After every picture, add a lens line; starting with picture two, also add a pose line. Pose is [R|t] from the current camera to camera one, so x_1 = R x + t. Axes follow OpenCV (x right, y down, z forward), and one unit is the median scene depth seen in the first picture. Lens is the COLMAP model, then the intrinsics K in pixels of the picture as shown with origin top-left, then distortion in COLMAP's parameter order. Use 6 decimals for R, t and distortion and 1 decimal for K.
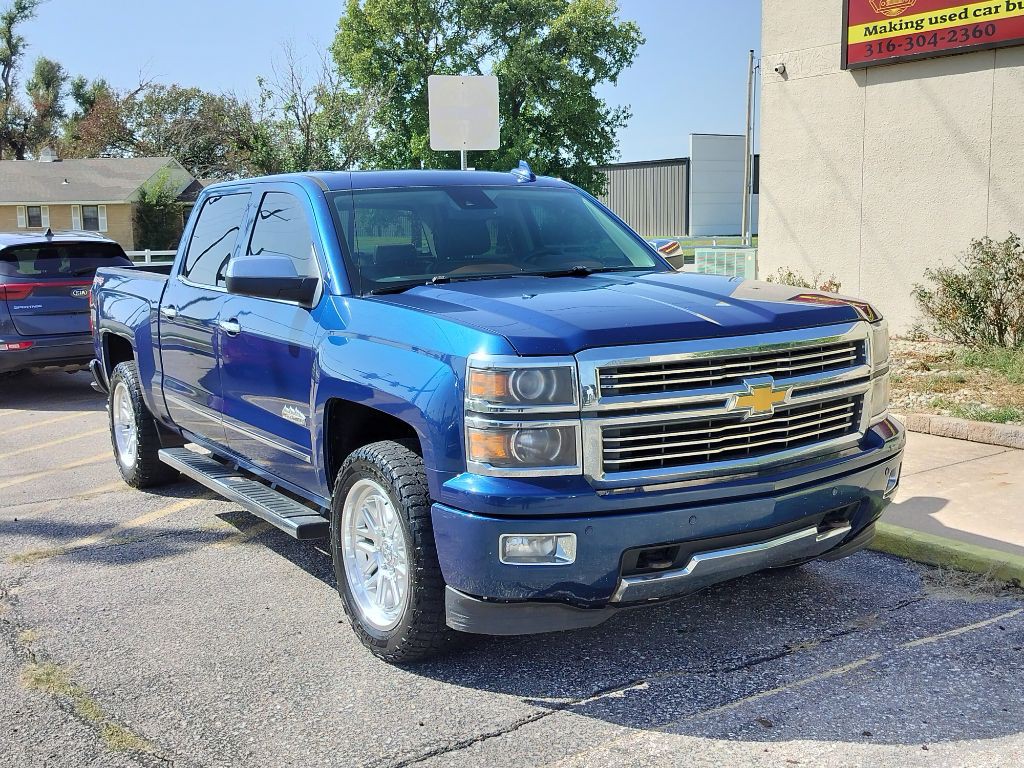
lens RADIAL K [[1149.0, 0, 486.5], [0, 1149.0, 420.0], [0, 0, 1]] dist [0.008017, 0.000000]
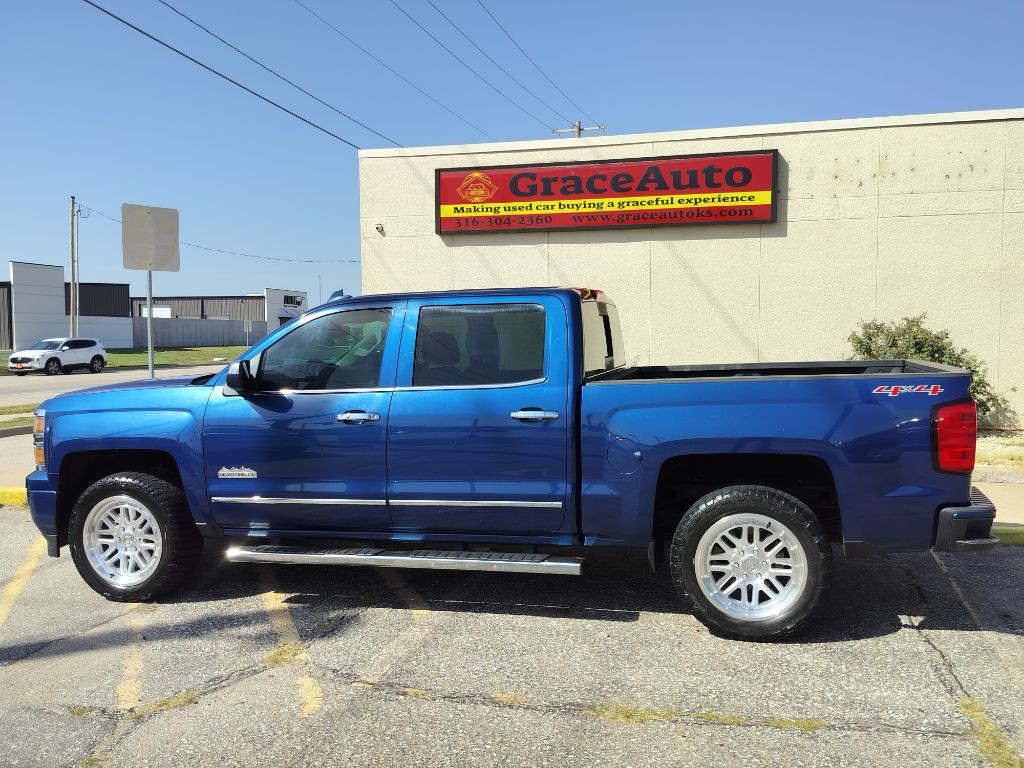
lens RADIAL K [[904.5, 0, 504.6], [0, 904.5, 409.6], [0, 0, 1]] dist [0.099707, -0.162688]
pose [[0.752171, -0.037396, 0.657906, -0.407848], [0.099854, 0.993328, -0.057699, -0.016433], [-0.651358, 0.109094, 0.750887, 0.134267]]
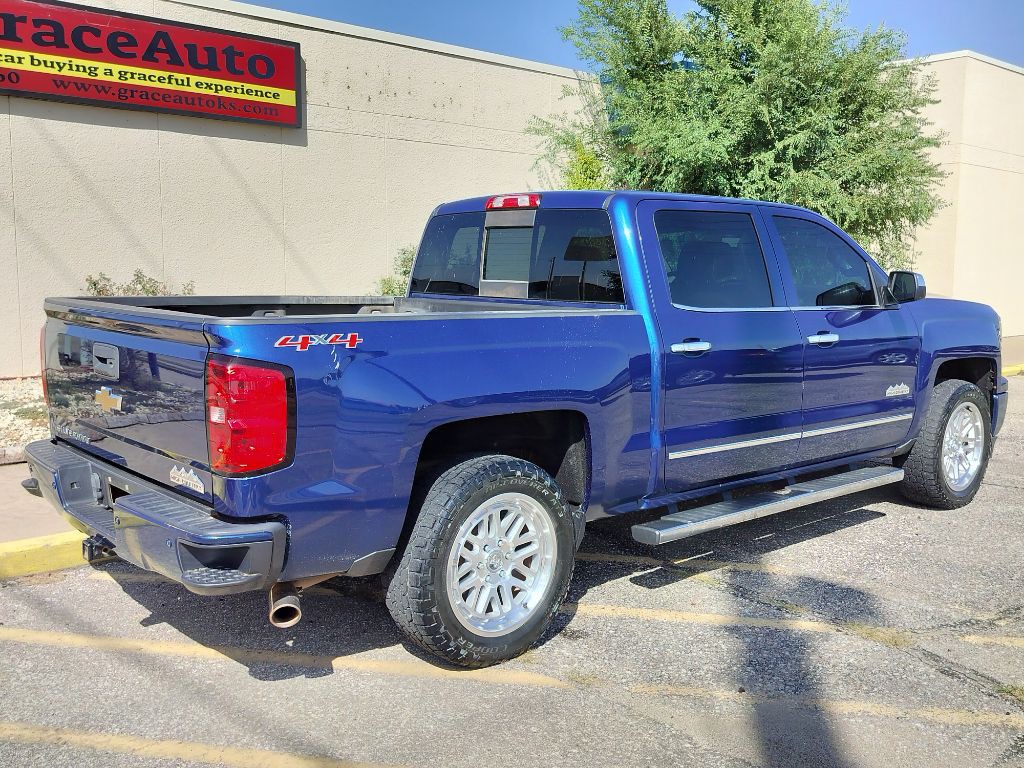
lens RADIAL K [[1023.5, 0, 525.0], [0, 1023.5, 400.0], [0, 0, 1]] dist [0.003785, 0.000000]
pose [[-0.177190, -0.108523, 0.978175, -0.558709], [0.160022, 0.977499, 0.137435, -0.101333], [-0.971080, 0.180882, -0.155837, 0.712081]]
